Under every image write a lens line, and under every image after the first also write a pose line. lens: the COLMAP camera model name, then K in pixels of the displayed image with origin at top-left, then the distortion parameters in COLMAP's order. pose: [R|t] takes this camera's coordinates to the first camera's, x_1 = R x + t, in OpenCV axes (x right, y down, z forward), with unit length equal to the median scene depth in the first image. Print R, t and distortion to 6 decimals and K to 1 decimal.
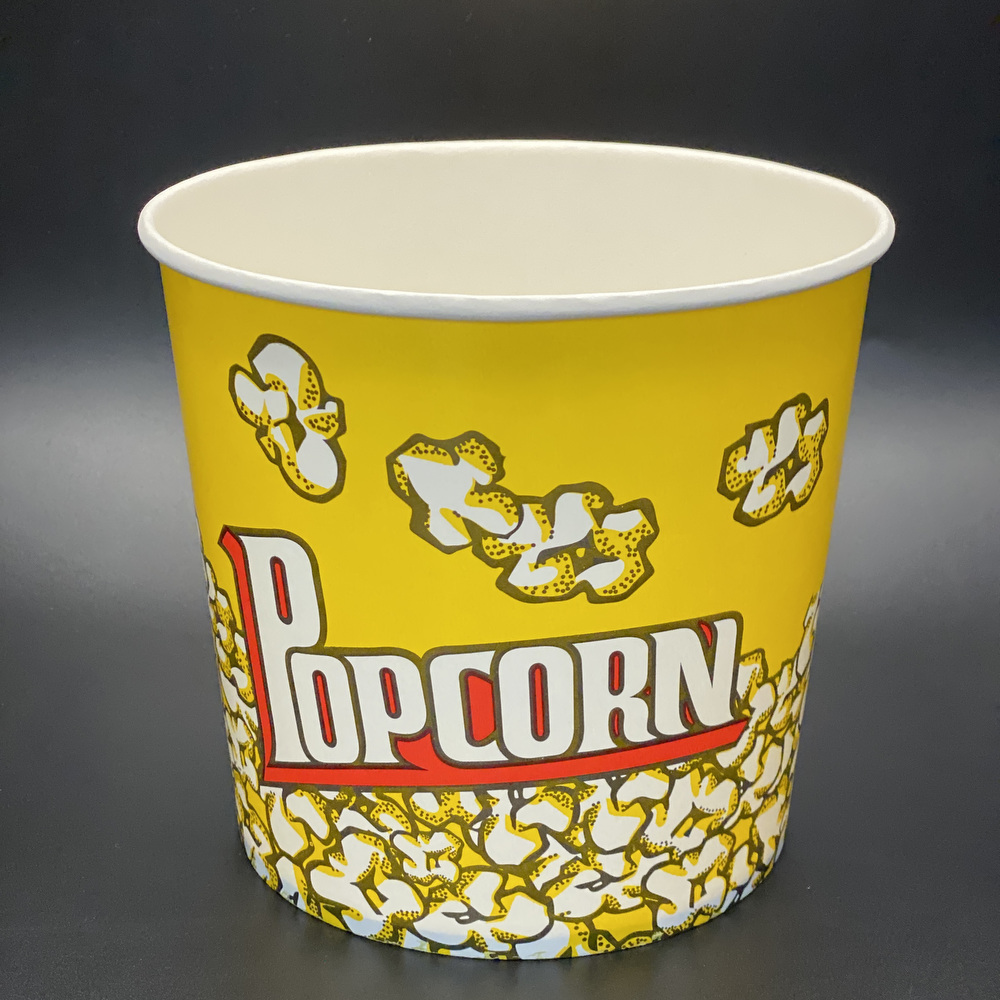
lens RADIAL K [[2028.4, 0, 499.7], [0, 2028.4, 482.6], [0, 0, 1]] dist [0.043546, 0.113370]
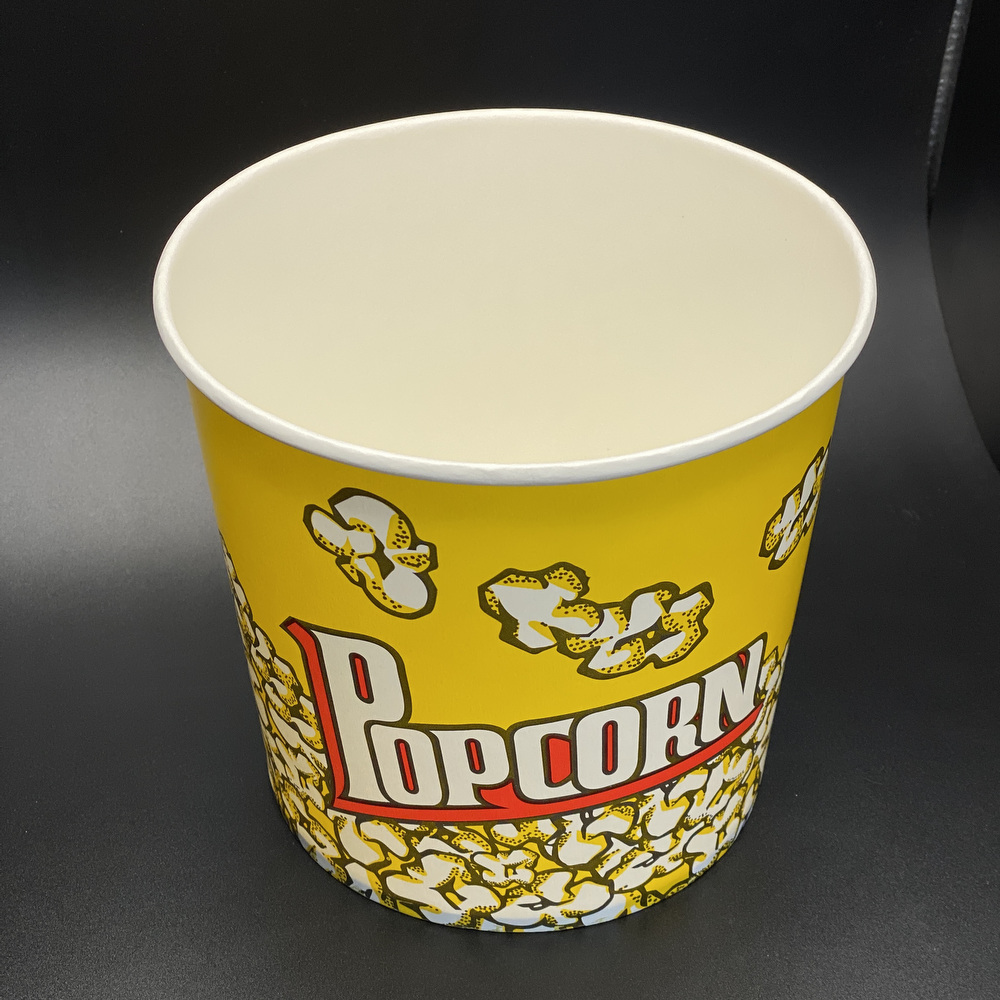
lens RADIAL K [[2028.4, 0, 499.7], [0, 2028.4, 482.6], [0, 0, 1]] dist [0.043546, 0.113370]
pose [[0.972604, -0.140599, 0.185131, -0.224518], [0.083464, 0.954469, 0.286394, -0.354374], [-0.216969, -0.263097, 0.940056, -0.003999]]
